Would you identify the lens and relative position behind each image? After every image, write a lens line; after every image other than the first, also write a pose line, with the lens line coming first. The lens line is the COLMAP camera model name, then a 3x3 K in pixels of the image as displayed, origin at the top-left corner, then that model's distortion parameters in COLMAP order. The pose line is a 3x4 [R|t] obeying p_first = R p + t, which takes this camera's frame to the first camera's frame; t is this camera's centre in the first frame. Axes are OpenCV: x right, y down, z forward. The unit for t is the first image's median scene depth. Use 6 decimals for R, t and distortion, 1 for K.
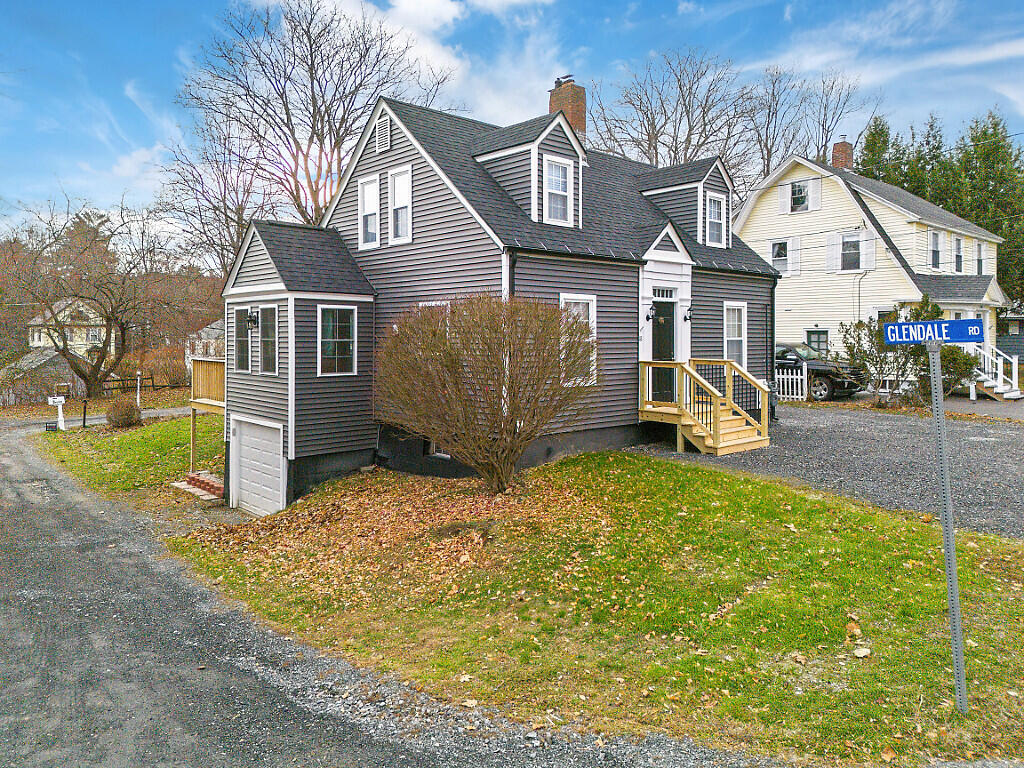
lens RADIAL K [[733.6, 0, 513.2], [0, 733.6, 339.6], [0, 0, 1]] dist [0.084881, -0.080601]
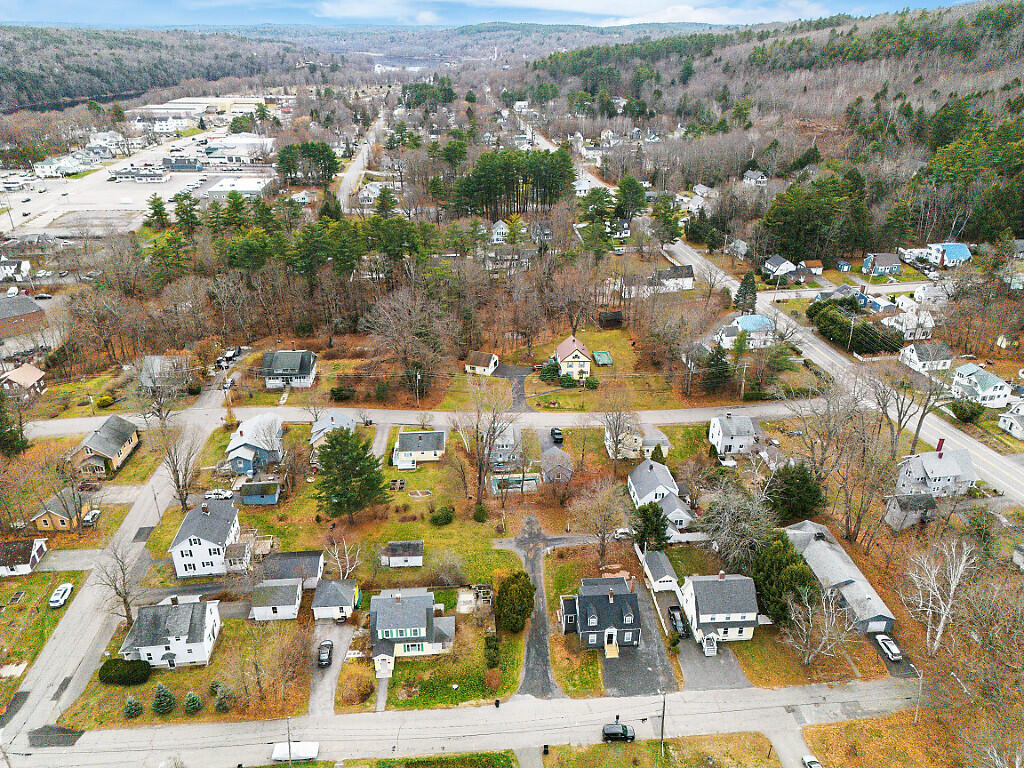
lens RADIAL K [[724.1, 0, 512.8], [0, 724.1, 383.2], [0, 0, 1]] dist [0.071422, -0.058033]
pose [[0.789912, 0.272862, -0.549168, 2.754080], [-0.007870, 0.899985, 0.435850, -5.460278], [0.613170, -0.339961, 0.713056, -3.912106]]
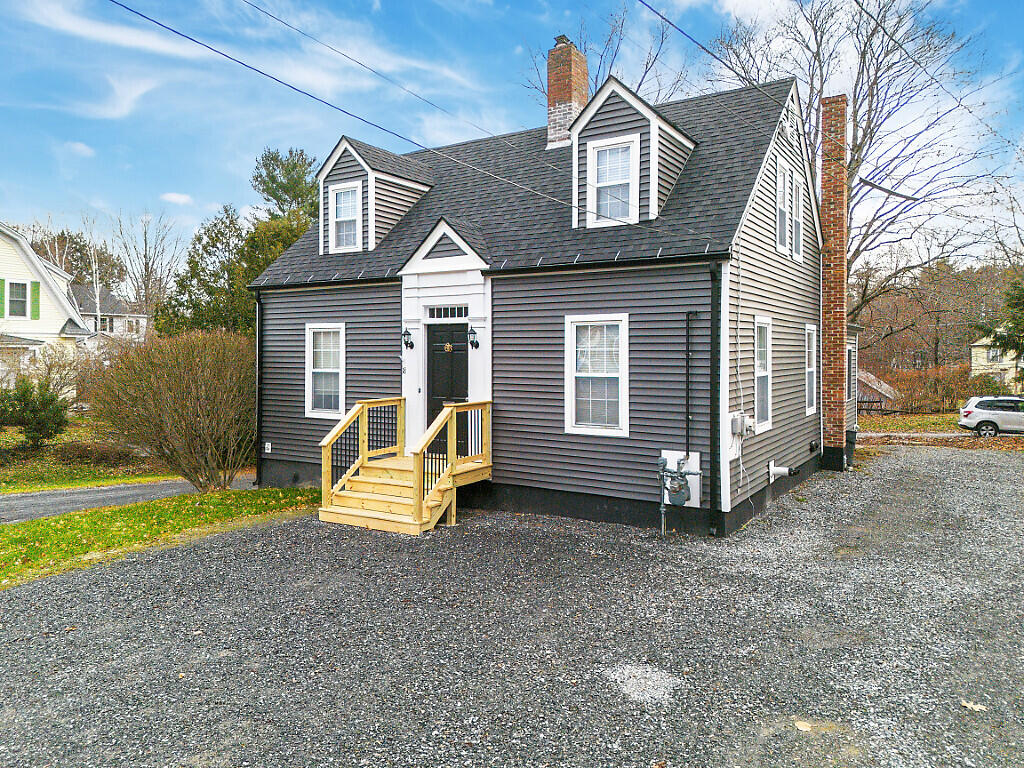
lens RADIAL K [[730.4, 0, 513.8], [0, 730.4, 358.2], [0, 0, 1]] dist [0.091681, -0.101228]
pose [[0.269070, 0.006073, -0.963101, 0.983098], [-0.005555, 0.999973, 0.004753, -0.019823], [0.963105, 0.004071, 0.269097, 0.882266]]
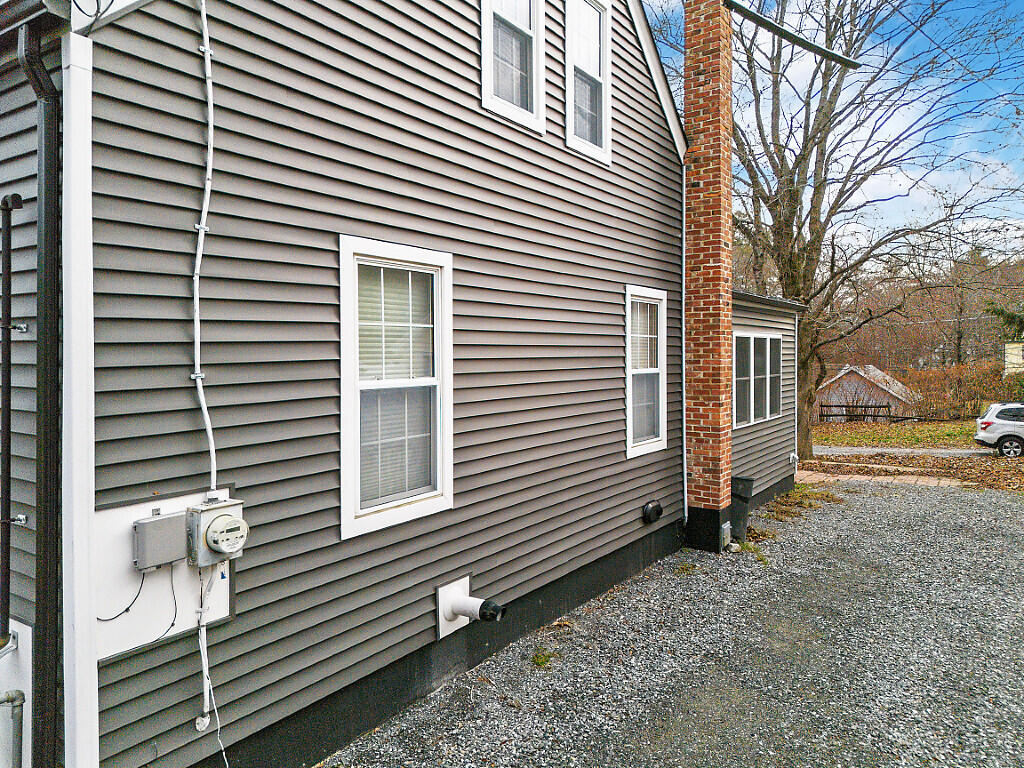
lens RADIAL K [[727.9, 0, 511.6], [0, 727.9, 362.5], [0, 0, 1]] dist [0.074341, -0.087302]
pose [[0.227407, 0.011652, -0.973730, 0.650015], [-0.002223, 0.999932, 0.011446, -0.014184], [0.973797, -0.000438, 0.227418, 1.291161]]
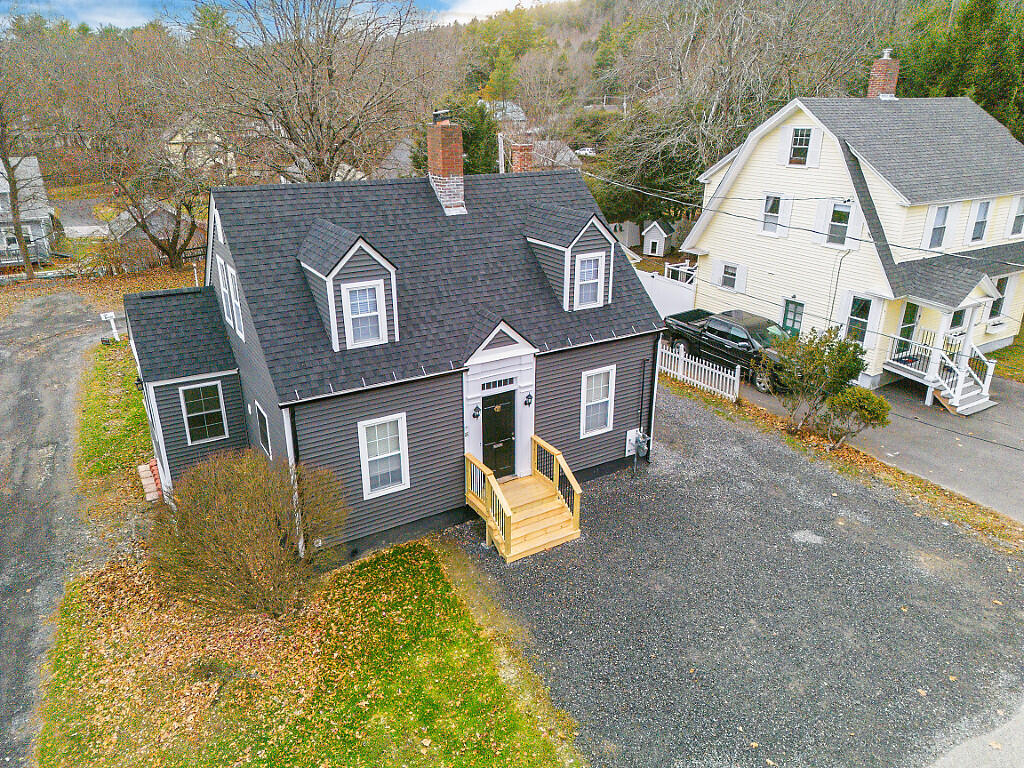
lens RADIAL K [[716.3, 0, 514.5], [0, 716.3, 381.1], [0, 0, 1]] dist [0.082784, -0.078001]
pose [[0.981600, 0.071213, -0.177171, 0.411471], [-0.004027, 0.935367, 0.353655, -0.431020], [0.190905, -0.346434, 0.918444, 0.092262]]
